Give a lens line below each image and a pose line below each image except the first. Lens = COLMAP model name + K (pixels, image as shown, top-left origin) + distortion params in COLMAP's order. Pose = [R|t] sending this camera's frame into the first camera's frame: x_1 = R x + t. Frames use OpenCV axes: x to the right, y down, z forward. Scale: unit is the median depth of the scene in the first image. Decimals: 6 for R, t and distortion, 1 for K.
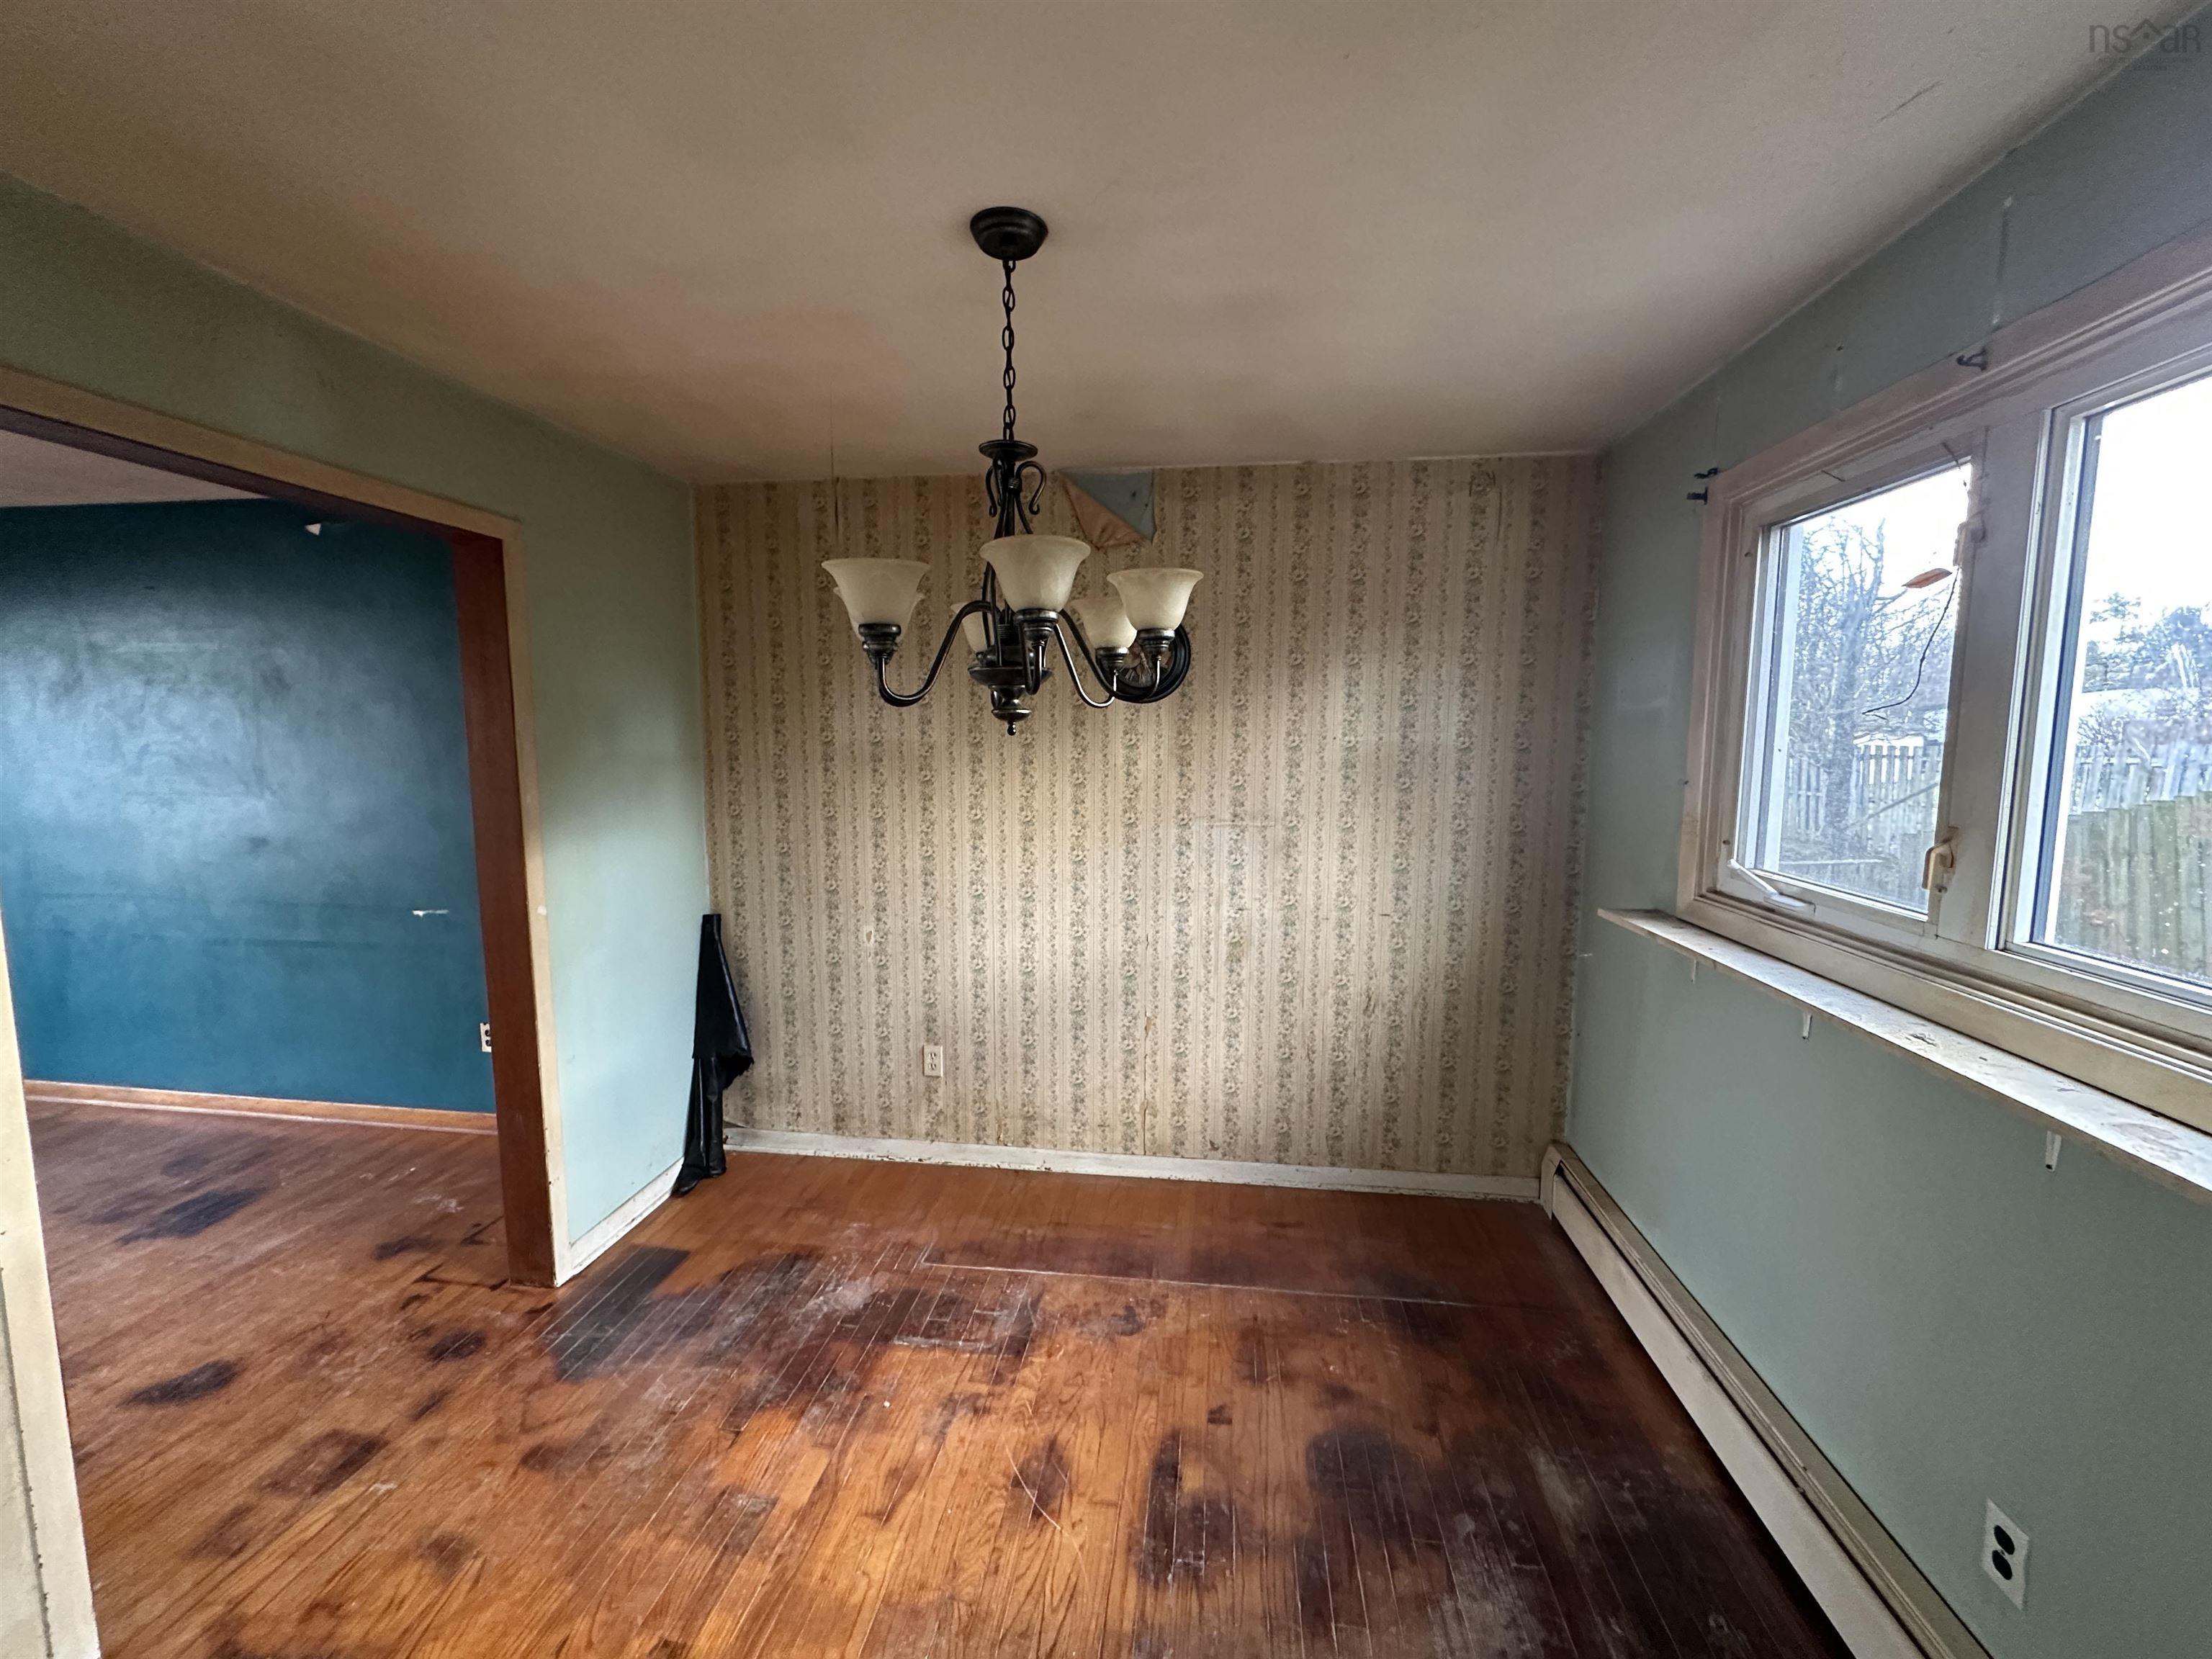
lens RADIAL K [[888.7, 0, 1106.0], [0, 888.7, 829.5], [0, 0, 1]] dist [0.000105, 0.000337]
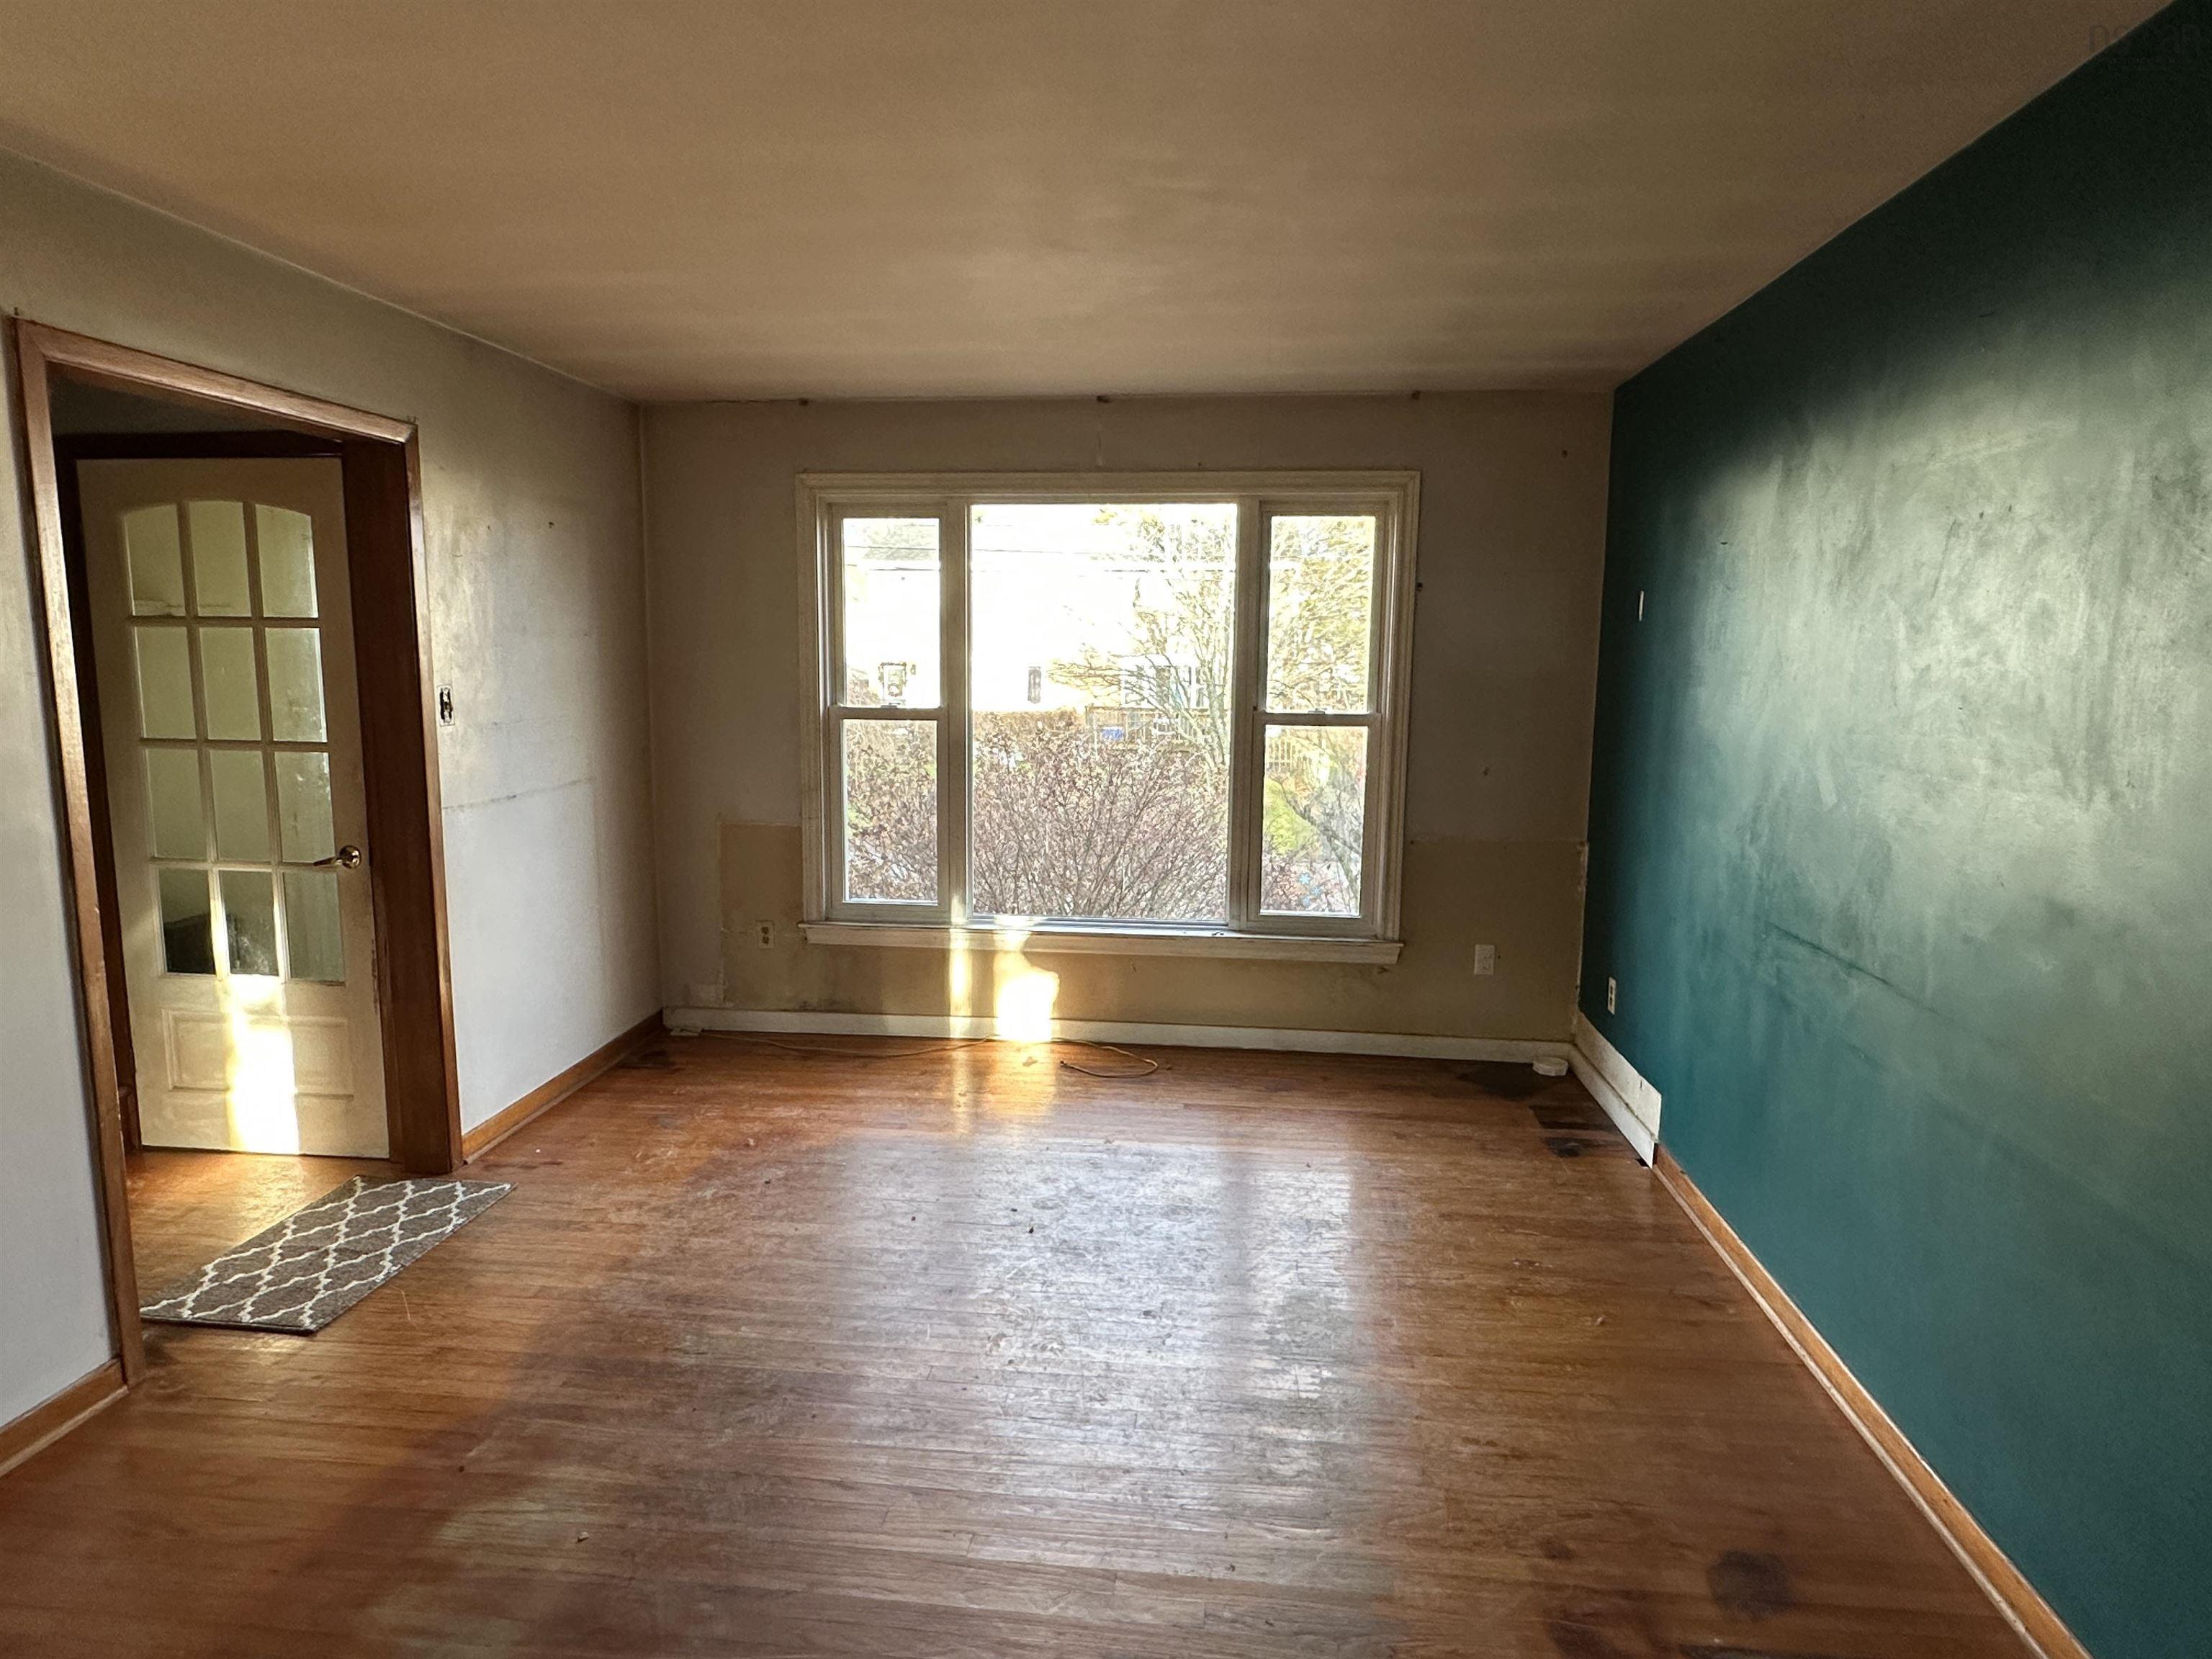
lens RADIAL K [[1298.2, 0, 1090.9], [0, 1298.2, 841.8], [0, 0, 1]] dist [-0.000422, 0.000565]
pose [[0.028943, 0.139631, -0.989781, -0.450009], [-0.116271, 0.983944, 0.135407, -0.051750], [0.992796, 0.111164, 0.044713, 0.610970]]
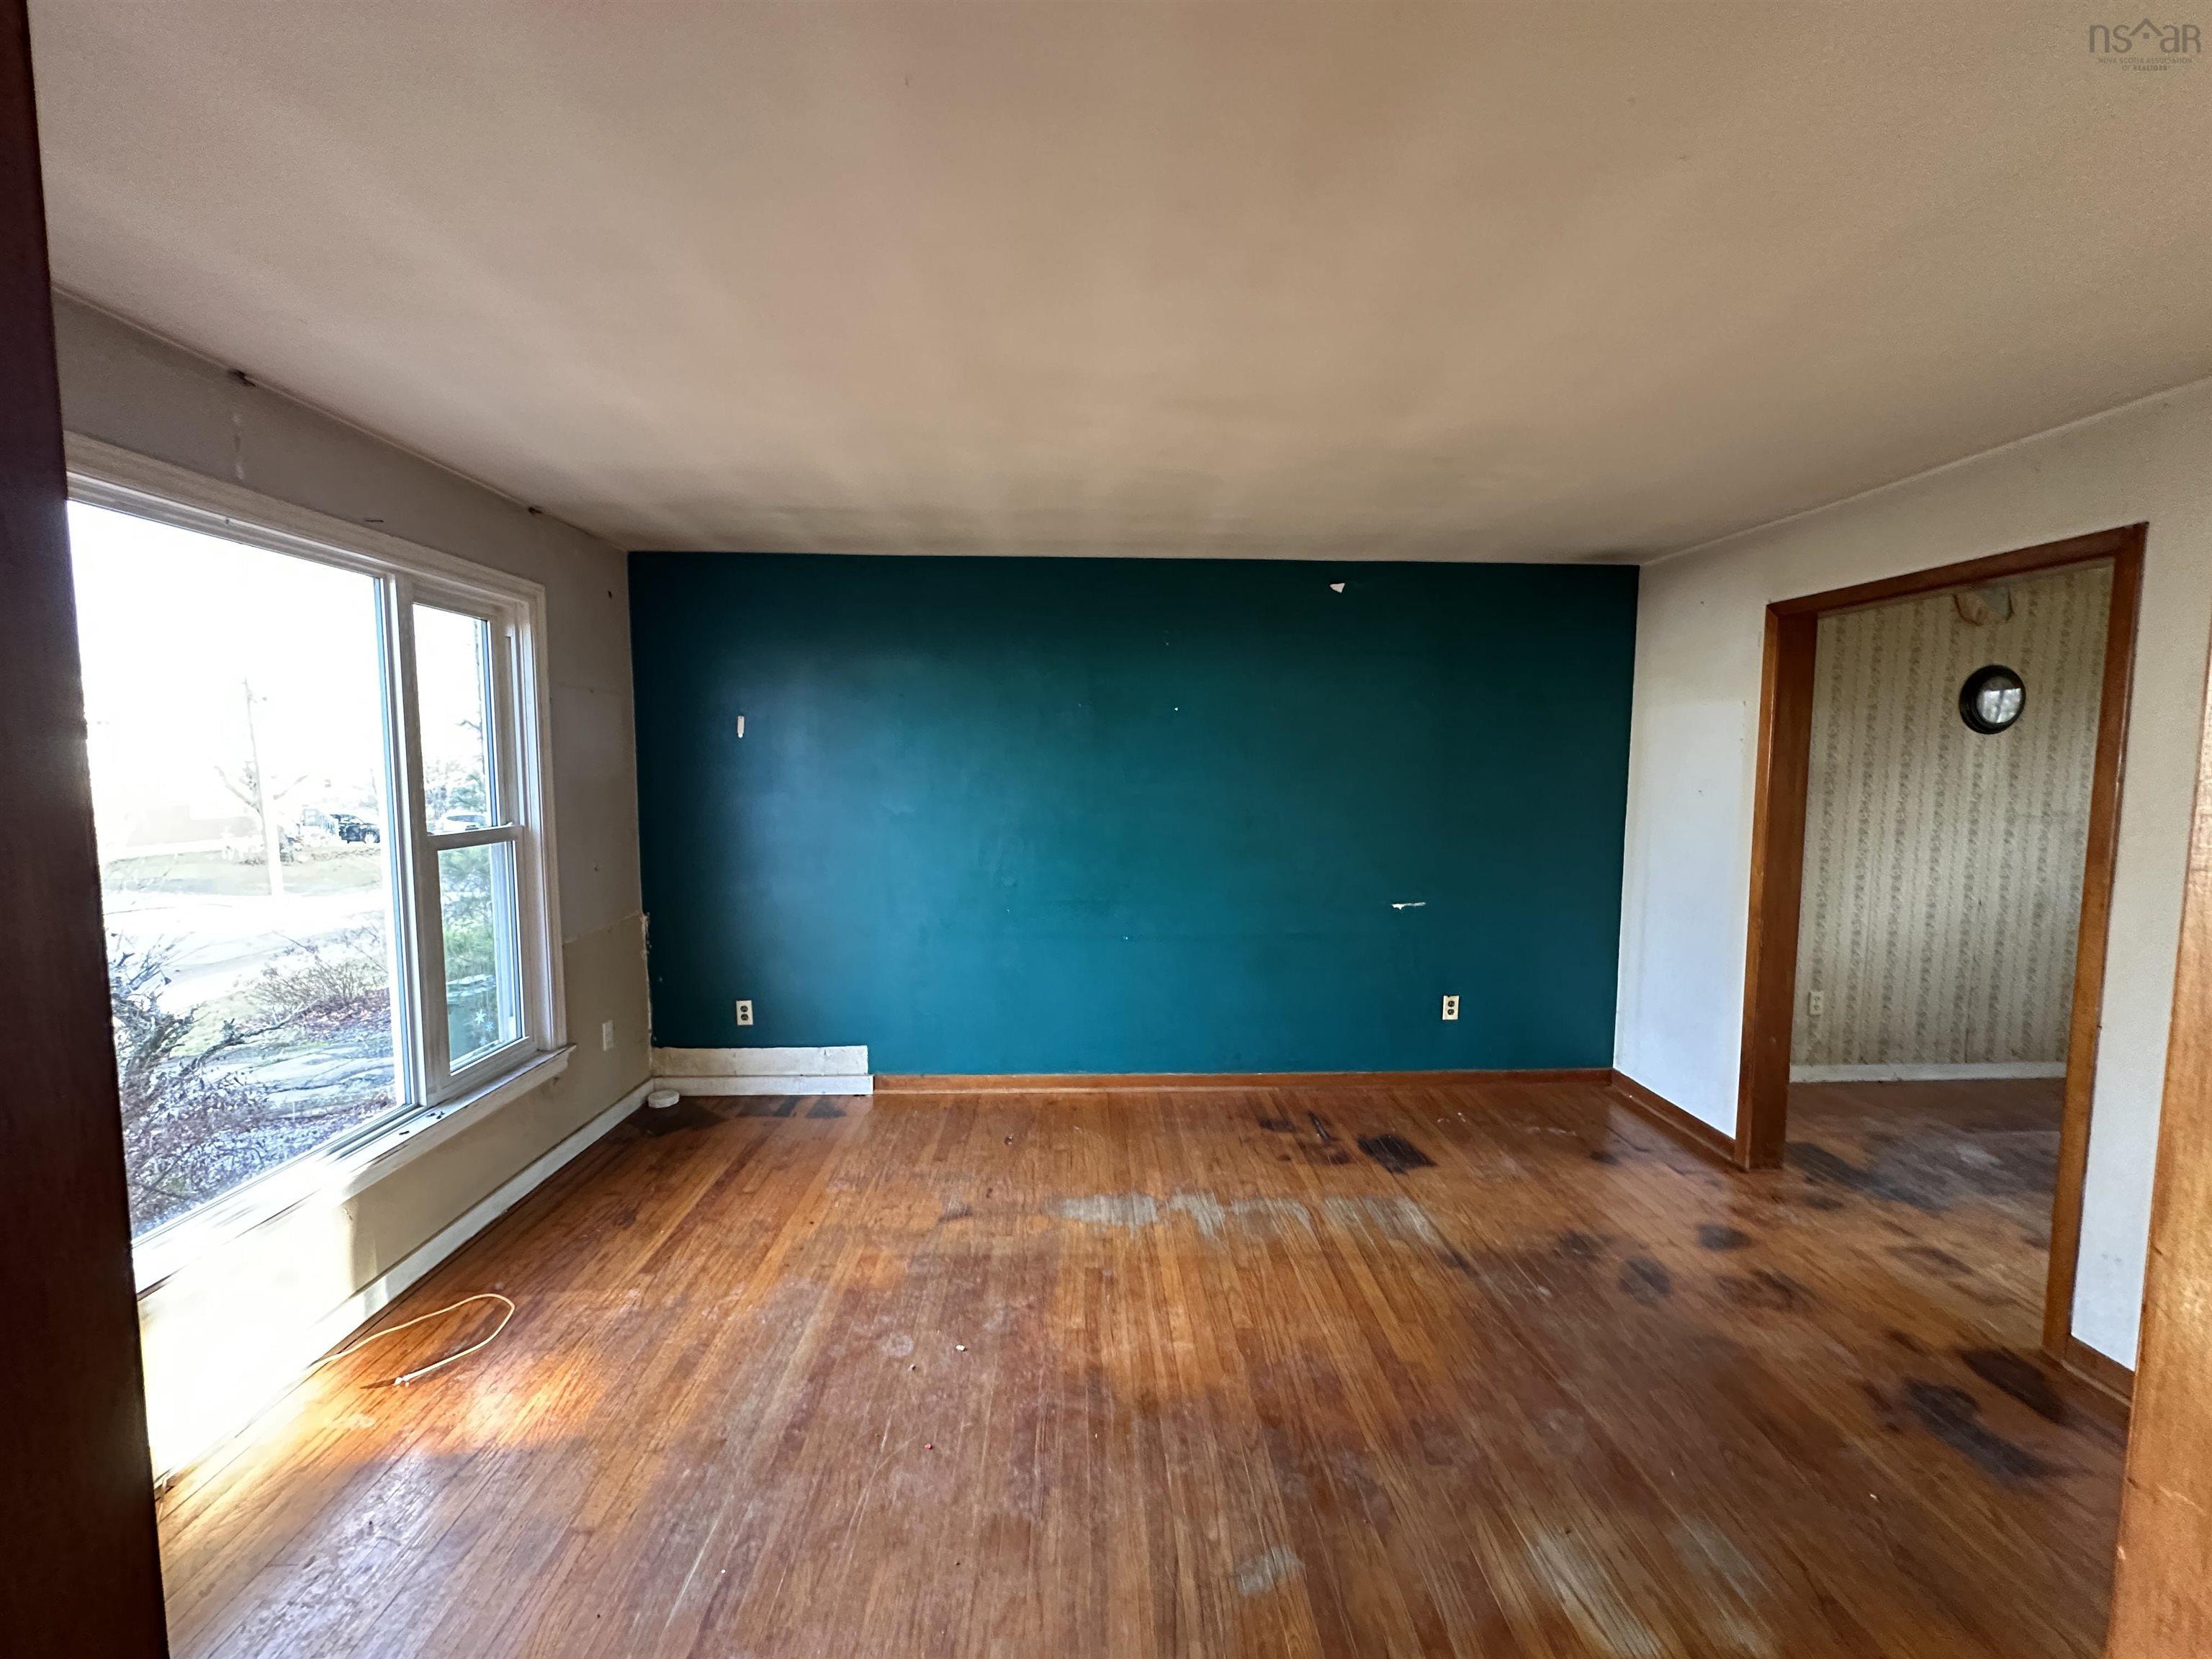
lens RADIAL K [[888.7, 0, 1106.0], [0, 888.7, 829.5], [0, 0, 1]] dist [0.000105, 0.000337]
pose [[0.984235, -0.016101, 0.176132, -1.509437], [0.020902, 0.999458, -0.025437, 0.014120], [-0.175627, 0.028717, 0.984038, -0.126435]]
